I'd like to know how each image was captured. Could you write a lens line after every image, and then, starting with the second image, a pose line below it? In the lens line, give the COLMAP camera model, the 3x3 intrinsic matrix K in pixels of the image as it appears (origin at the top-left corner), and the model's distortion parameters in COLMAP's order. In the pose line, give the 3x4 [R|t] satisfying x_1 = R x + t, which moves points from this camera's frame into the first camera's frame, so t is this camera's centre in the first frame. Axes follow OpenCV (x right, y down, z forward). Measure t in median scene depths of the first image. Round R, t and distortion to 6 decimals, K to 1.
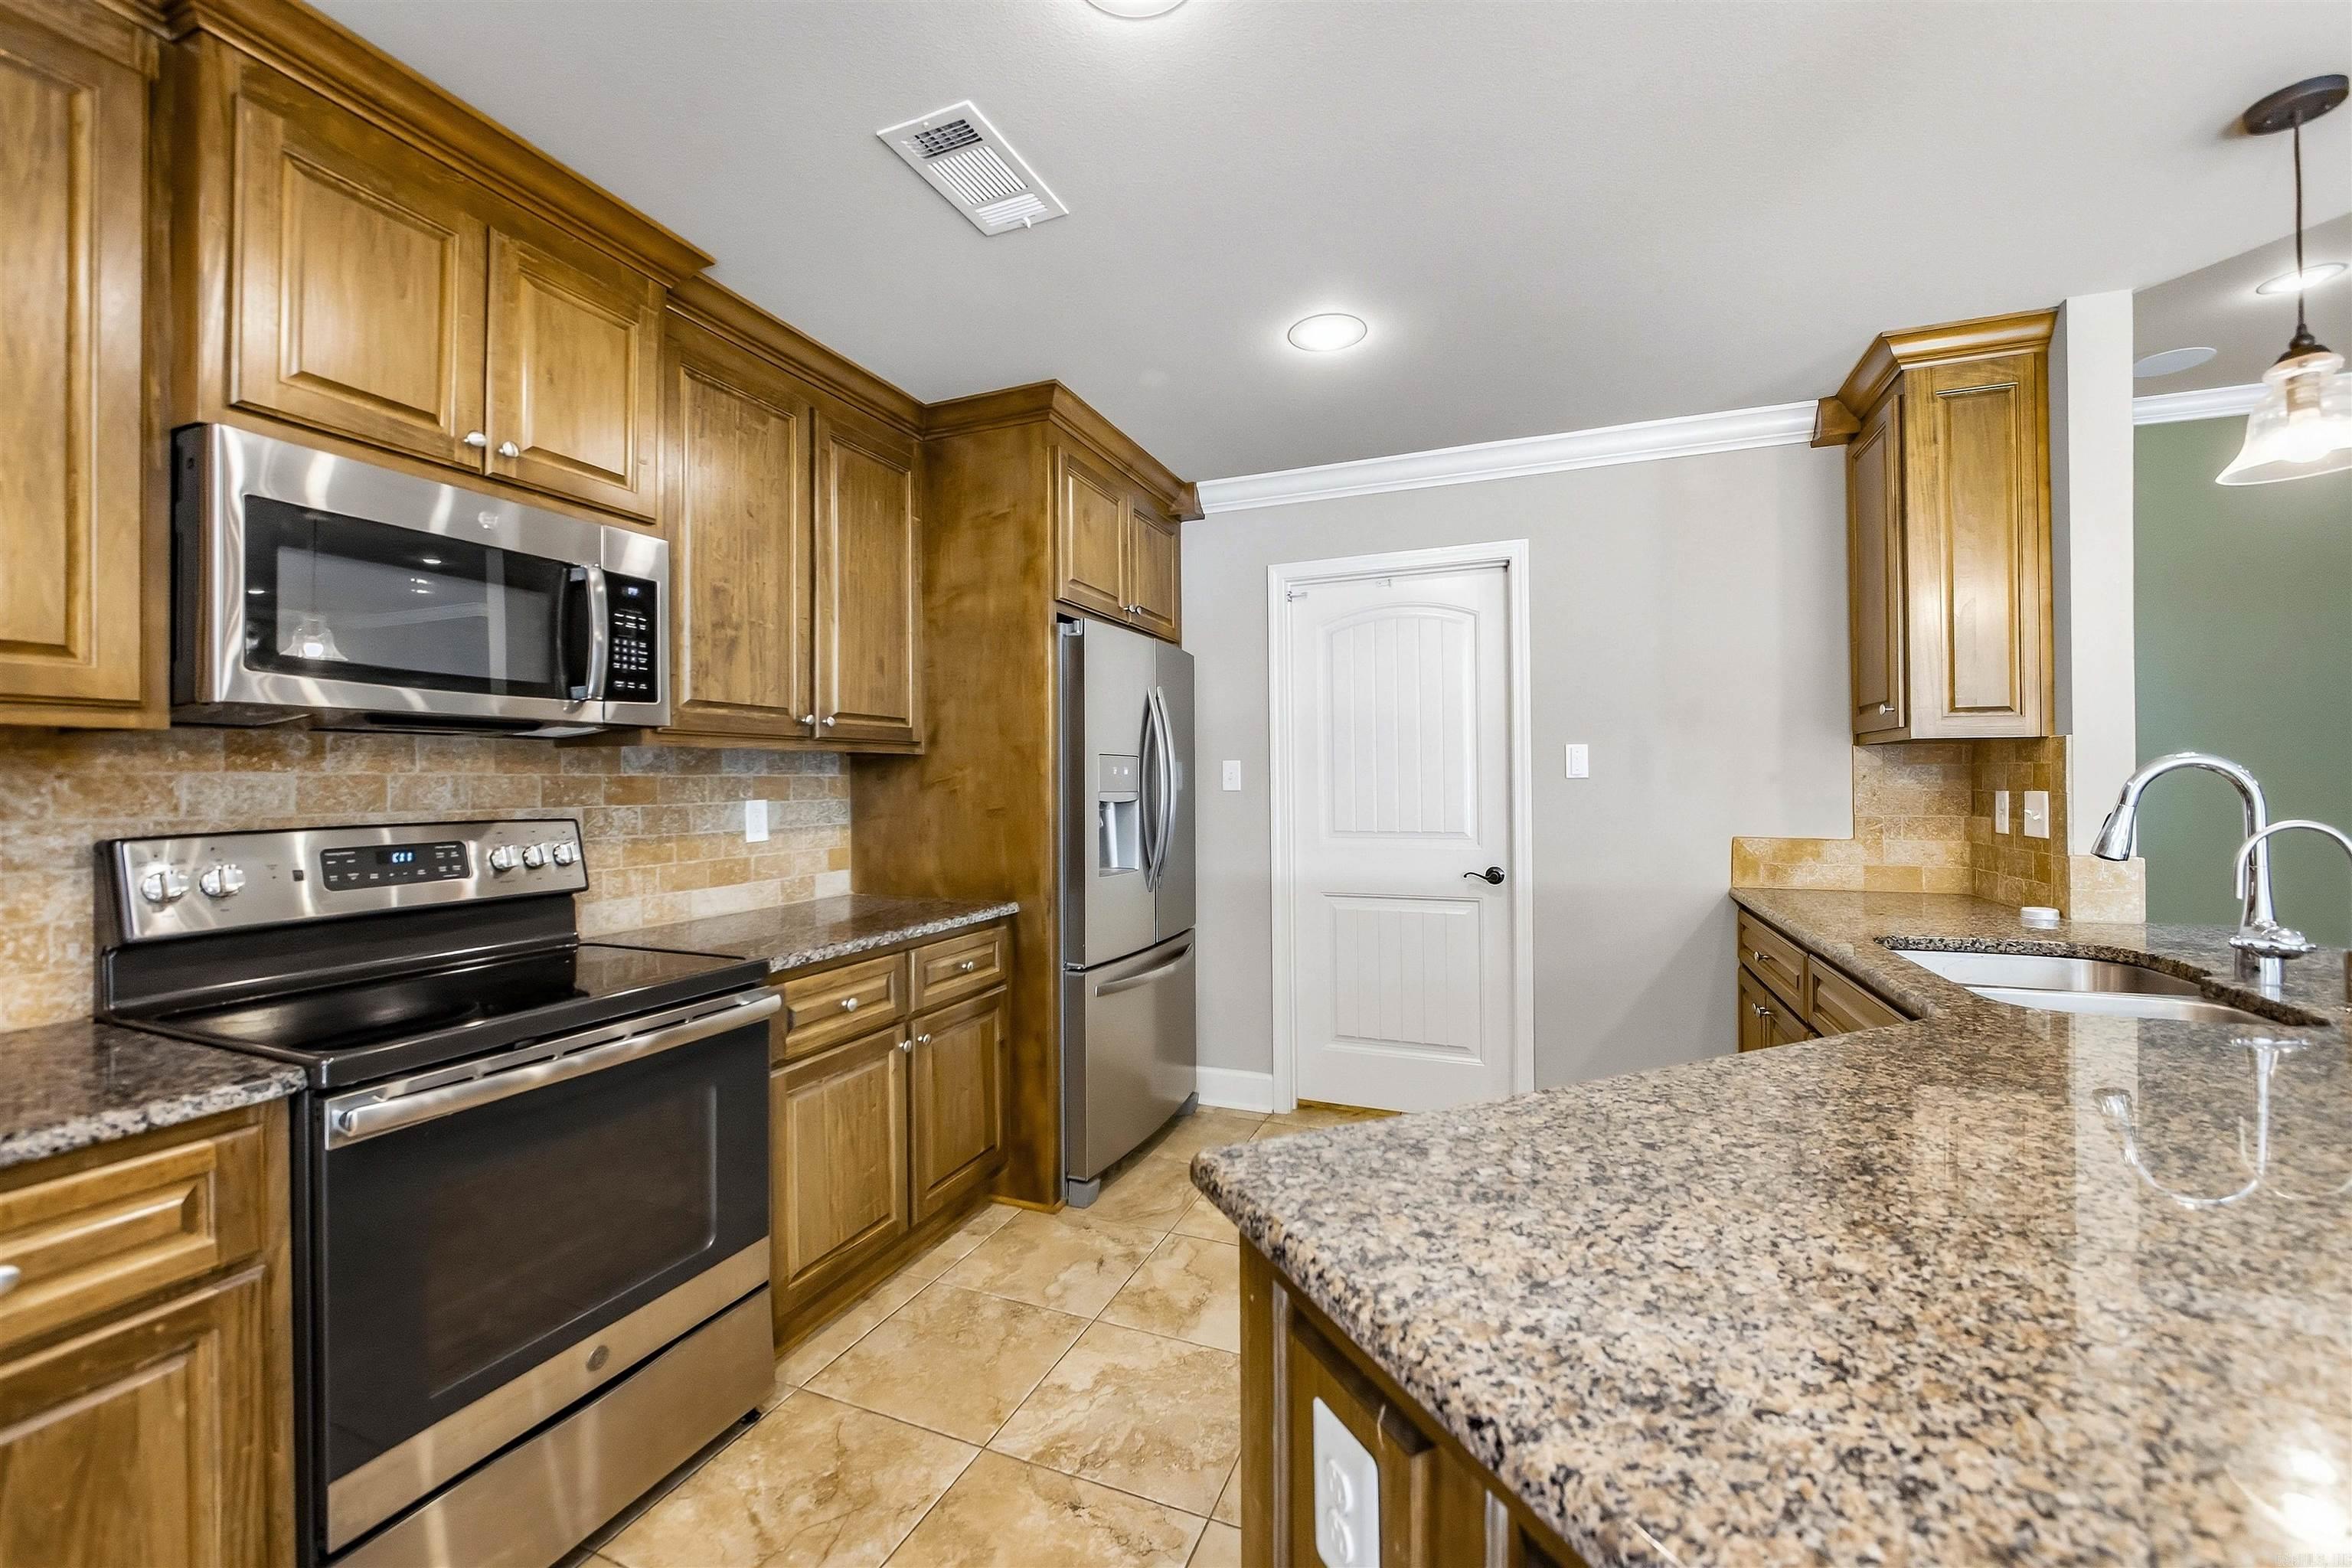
lens RADIAL K [[922.7, 0, 1162.6], [0, 922.7, 776.3], [0, 0, 1]] dist [-0.016560, 0.000937]
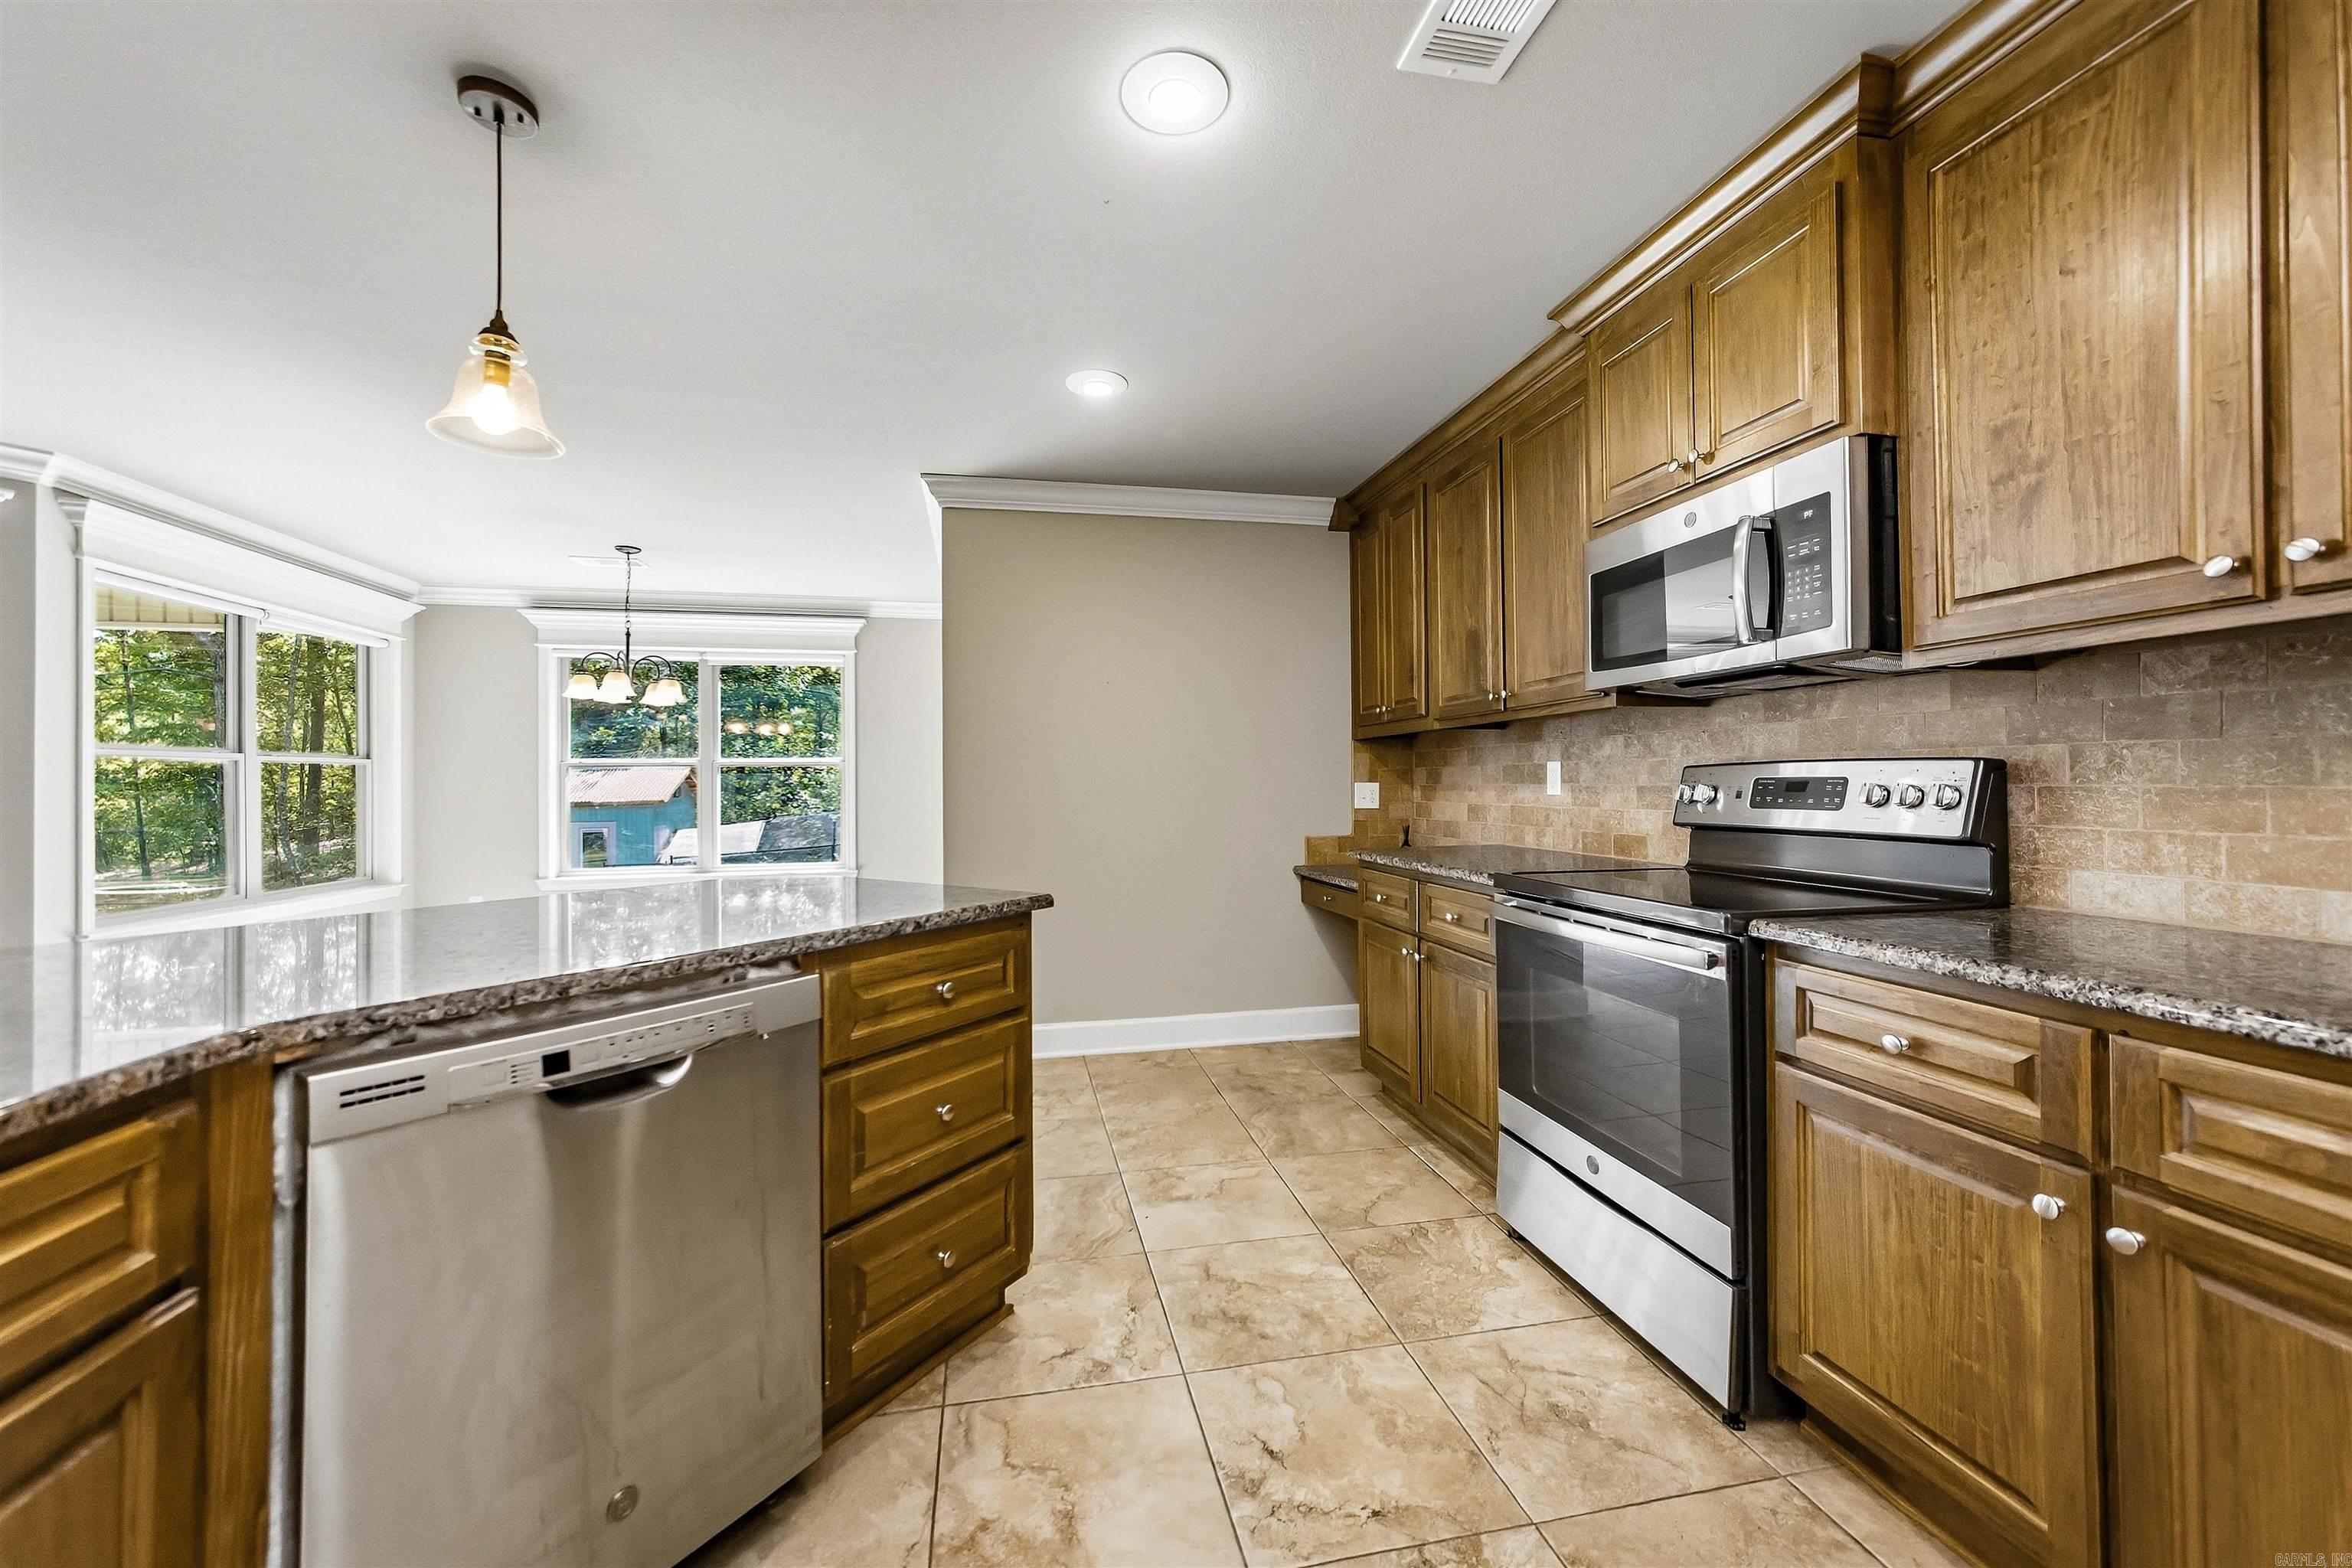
lens RADIAL K [[886.3, 0, 1193.7], [0, 886.3, 776.9], [0, 0, 1]] dist [-0.009924, 0.002053]
pose [[-0.813270, 0.012241, -0.581757, 0.376764], [0.019793, 0.999782, -0.006634, 0.049339], [0.581549, -0.016910, -0.813335, 1.107420]]
